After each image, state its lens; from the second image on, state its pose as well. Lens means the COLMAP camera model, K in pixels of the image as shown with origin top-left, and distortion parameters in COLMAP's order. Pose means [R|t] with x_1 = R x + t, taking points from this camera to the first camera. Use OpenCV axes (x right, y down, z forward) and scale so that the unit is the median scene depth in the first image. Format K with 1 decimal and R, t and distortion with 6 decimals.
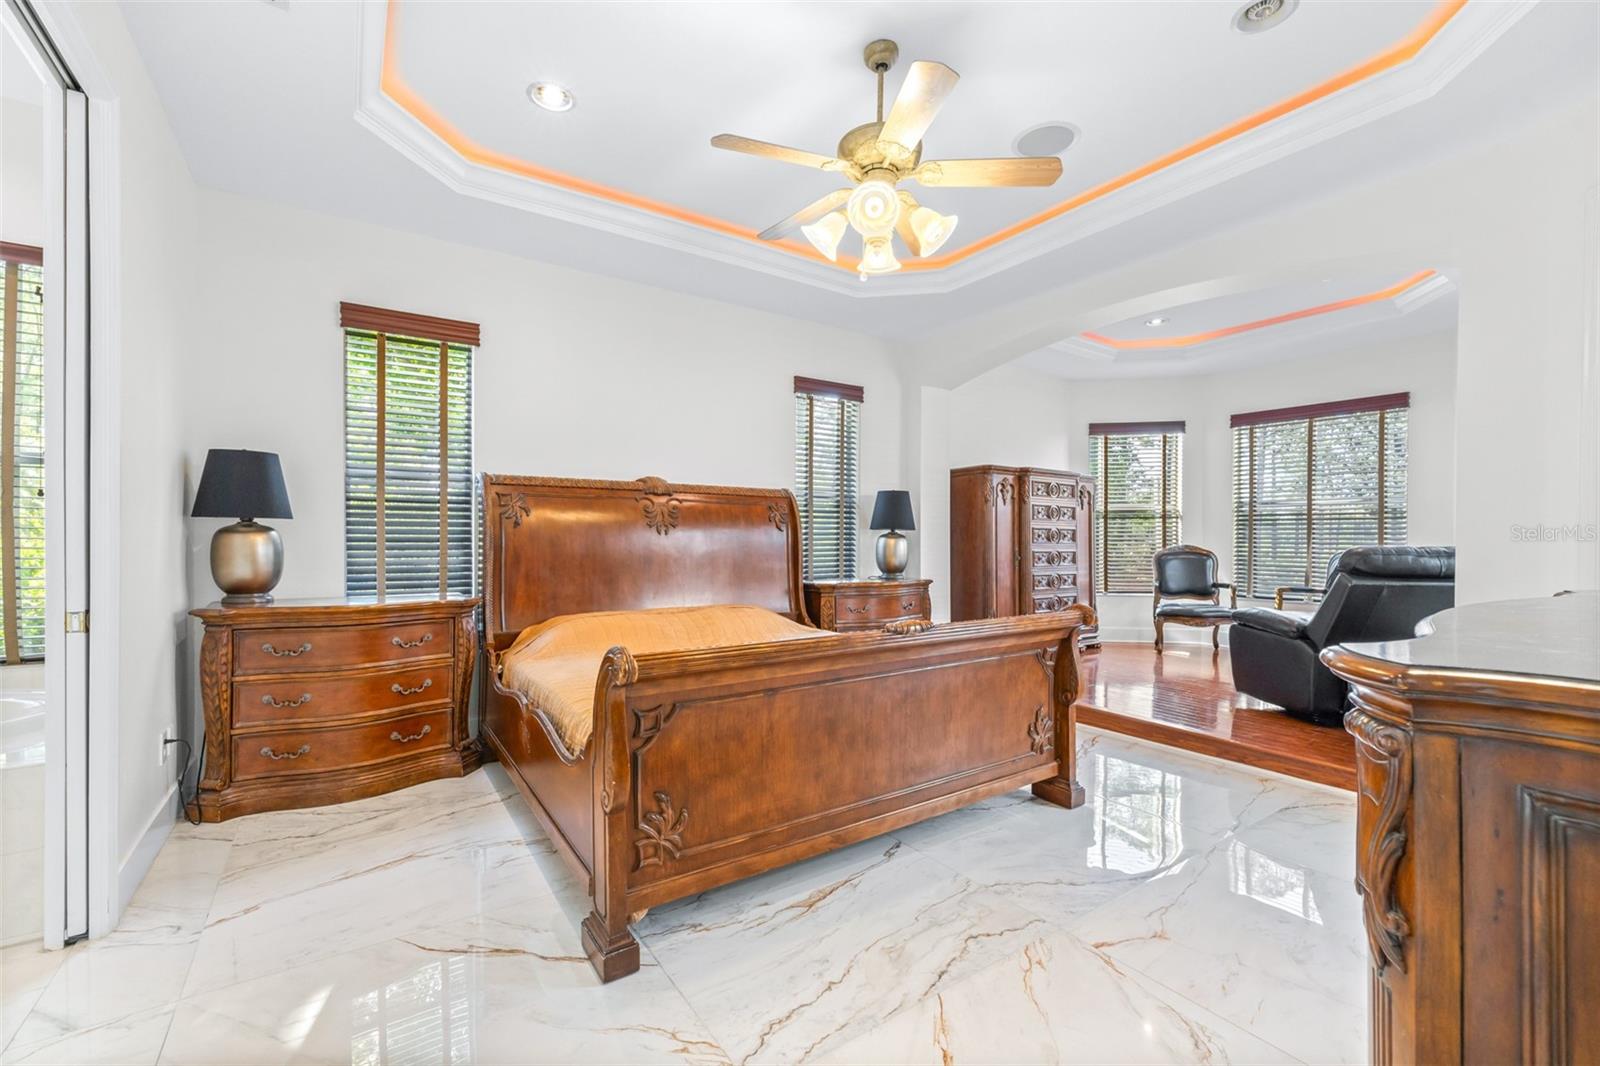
lens RADIAL K [[680.2, 0, 794.8], [0, 680.2, 539.7], [0, 0, 1]] dist [0.002726, 0.000380]
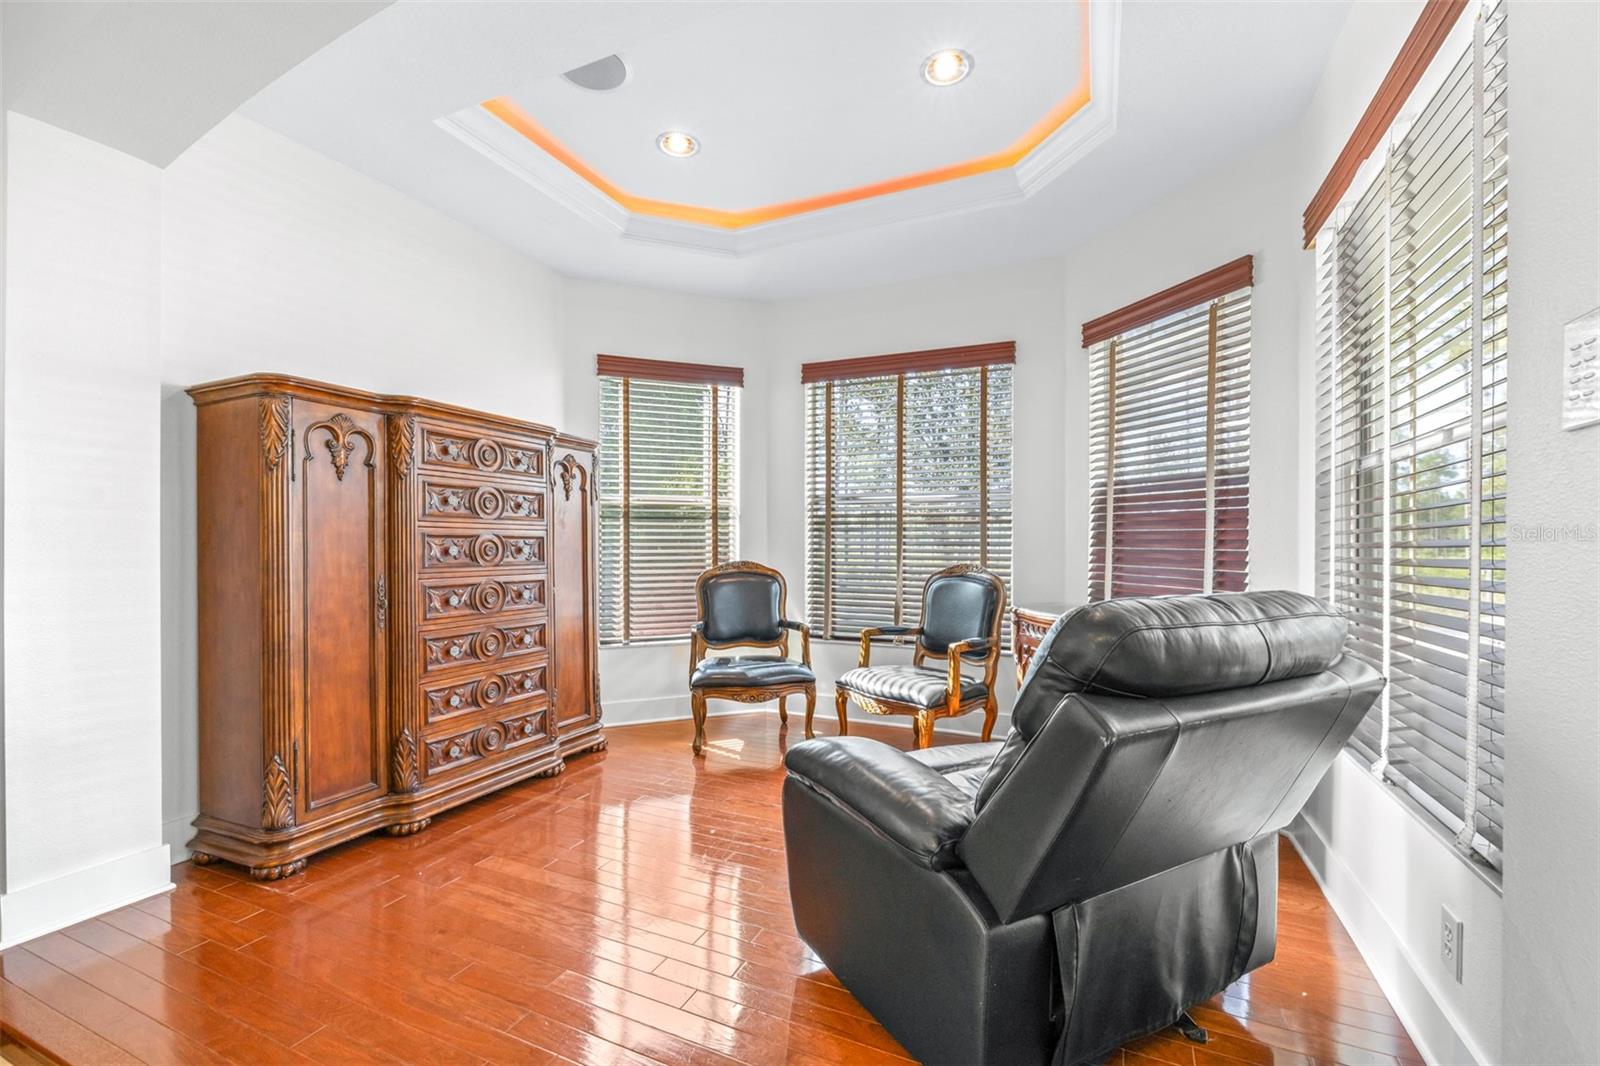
lens RADIAL K [[680.2, 0, 806.6], [0, 680.2, 542.1], [0, 0, 1]] dist [0.002726, 0.000380]
pose [[0.848428, -0.003267, 0.529302, 0.298989], [0.002983, 0.999995, 0.001391, -0.011027], [-0.529303, 0.000398, 0.848433, 0.445593]]
